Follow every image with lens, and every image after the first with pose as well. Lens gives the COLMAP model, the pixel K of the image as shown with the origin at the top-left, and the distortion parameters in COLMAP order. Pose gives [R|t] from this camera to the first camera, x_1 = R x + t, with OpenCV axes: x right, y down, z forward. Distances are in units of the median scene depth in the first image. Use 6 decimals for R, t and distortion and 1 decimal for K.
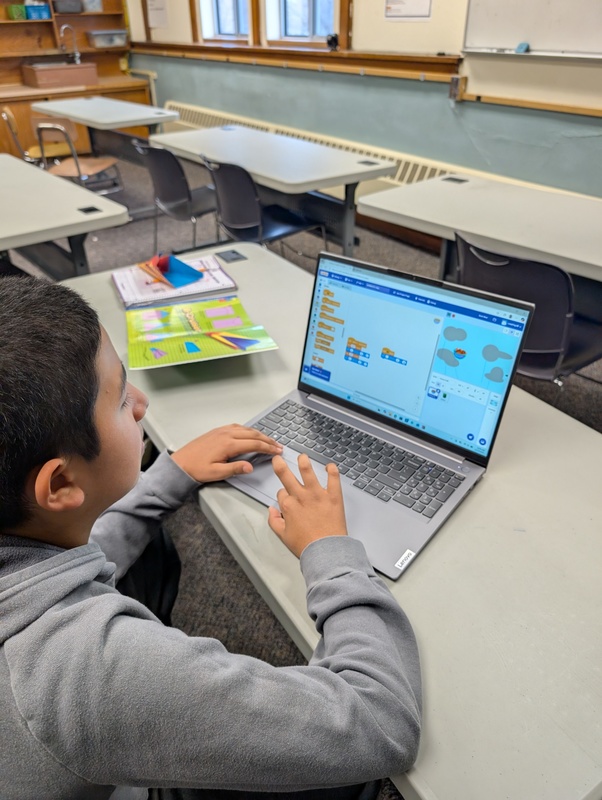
lens RADIAL K [[571.9, 0, 301.0], [0, 571.9, 400.0], [0, 0, 1]] dist [-0.001388, -0.003667]
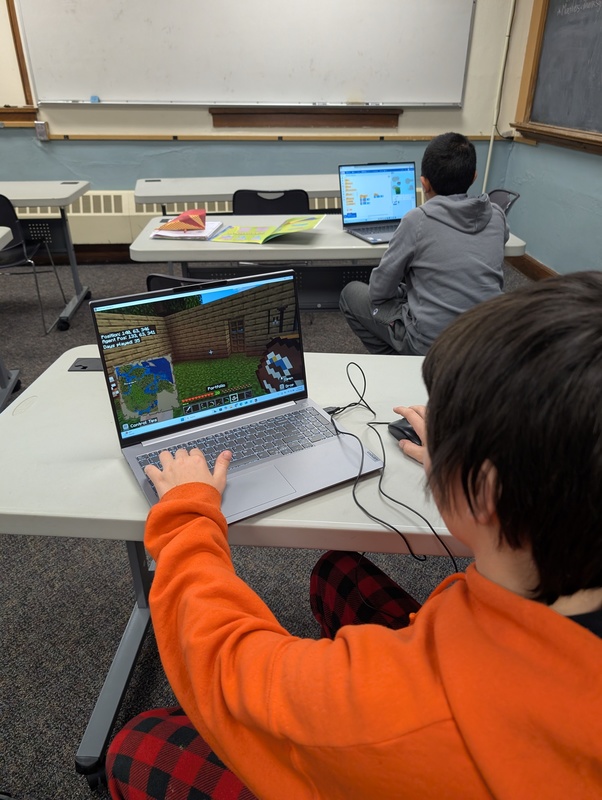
lens RADIAL K [[571.9, 0, 301.0], [0, 571.9, 400.0], [0, 0, 1]] dist [-0.001388, -0.003667]
pose [[0.487214, -0.406189, 0.773067, -0.761076], [0.473958, 0.866513, 0.156583, 0.049871], [-0.733475, 0.290112, 0.614694, -0.029038]]
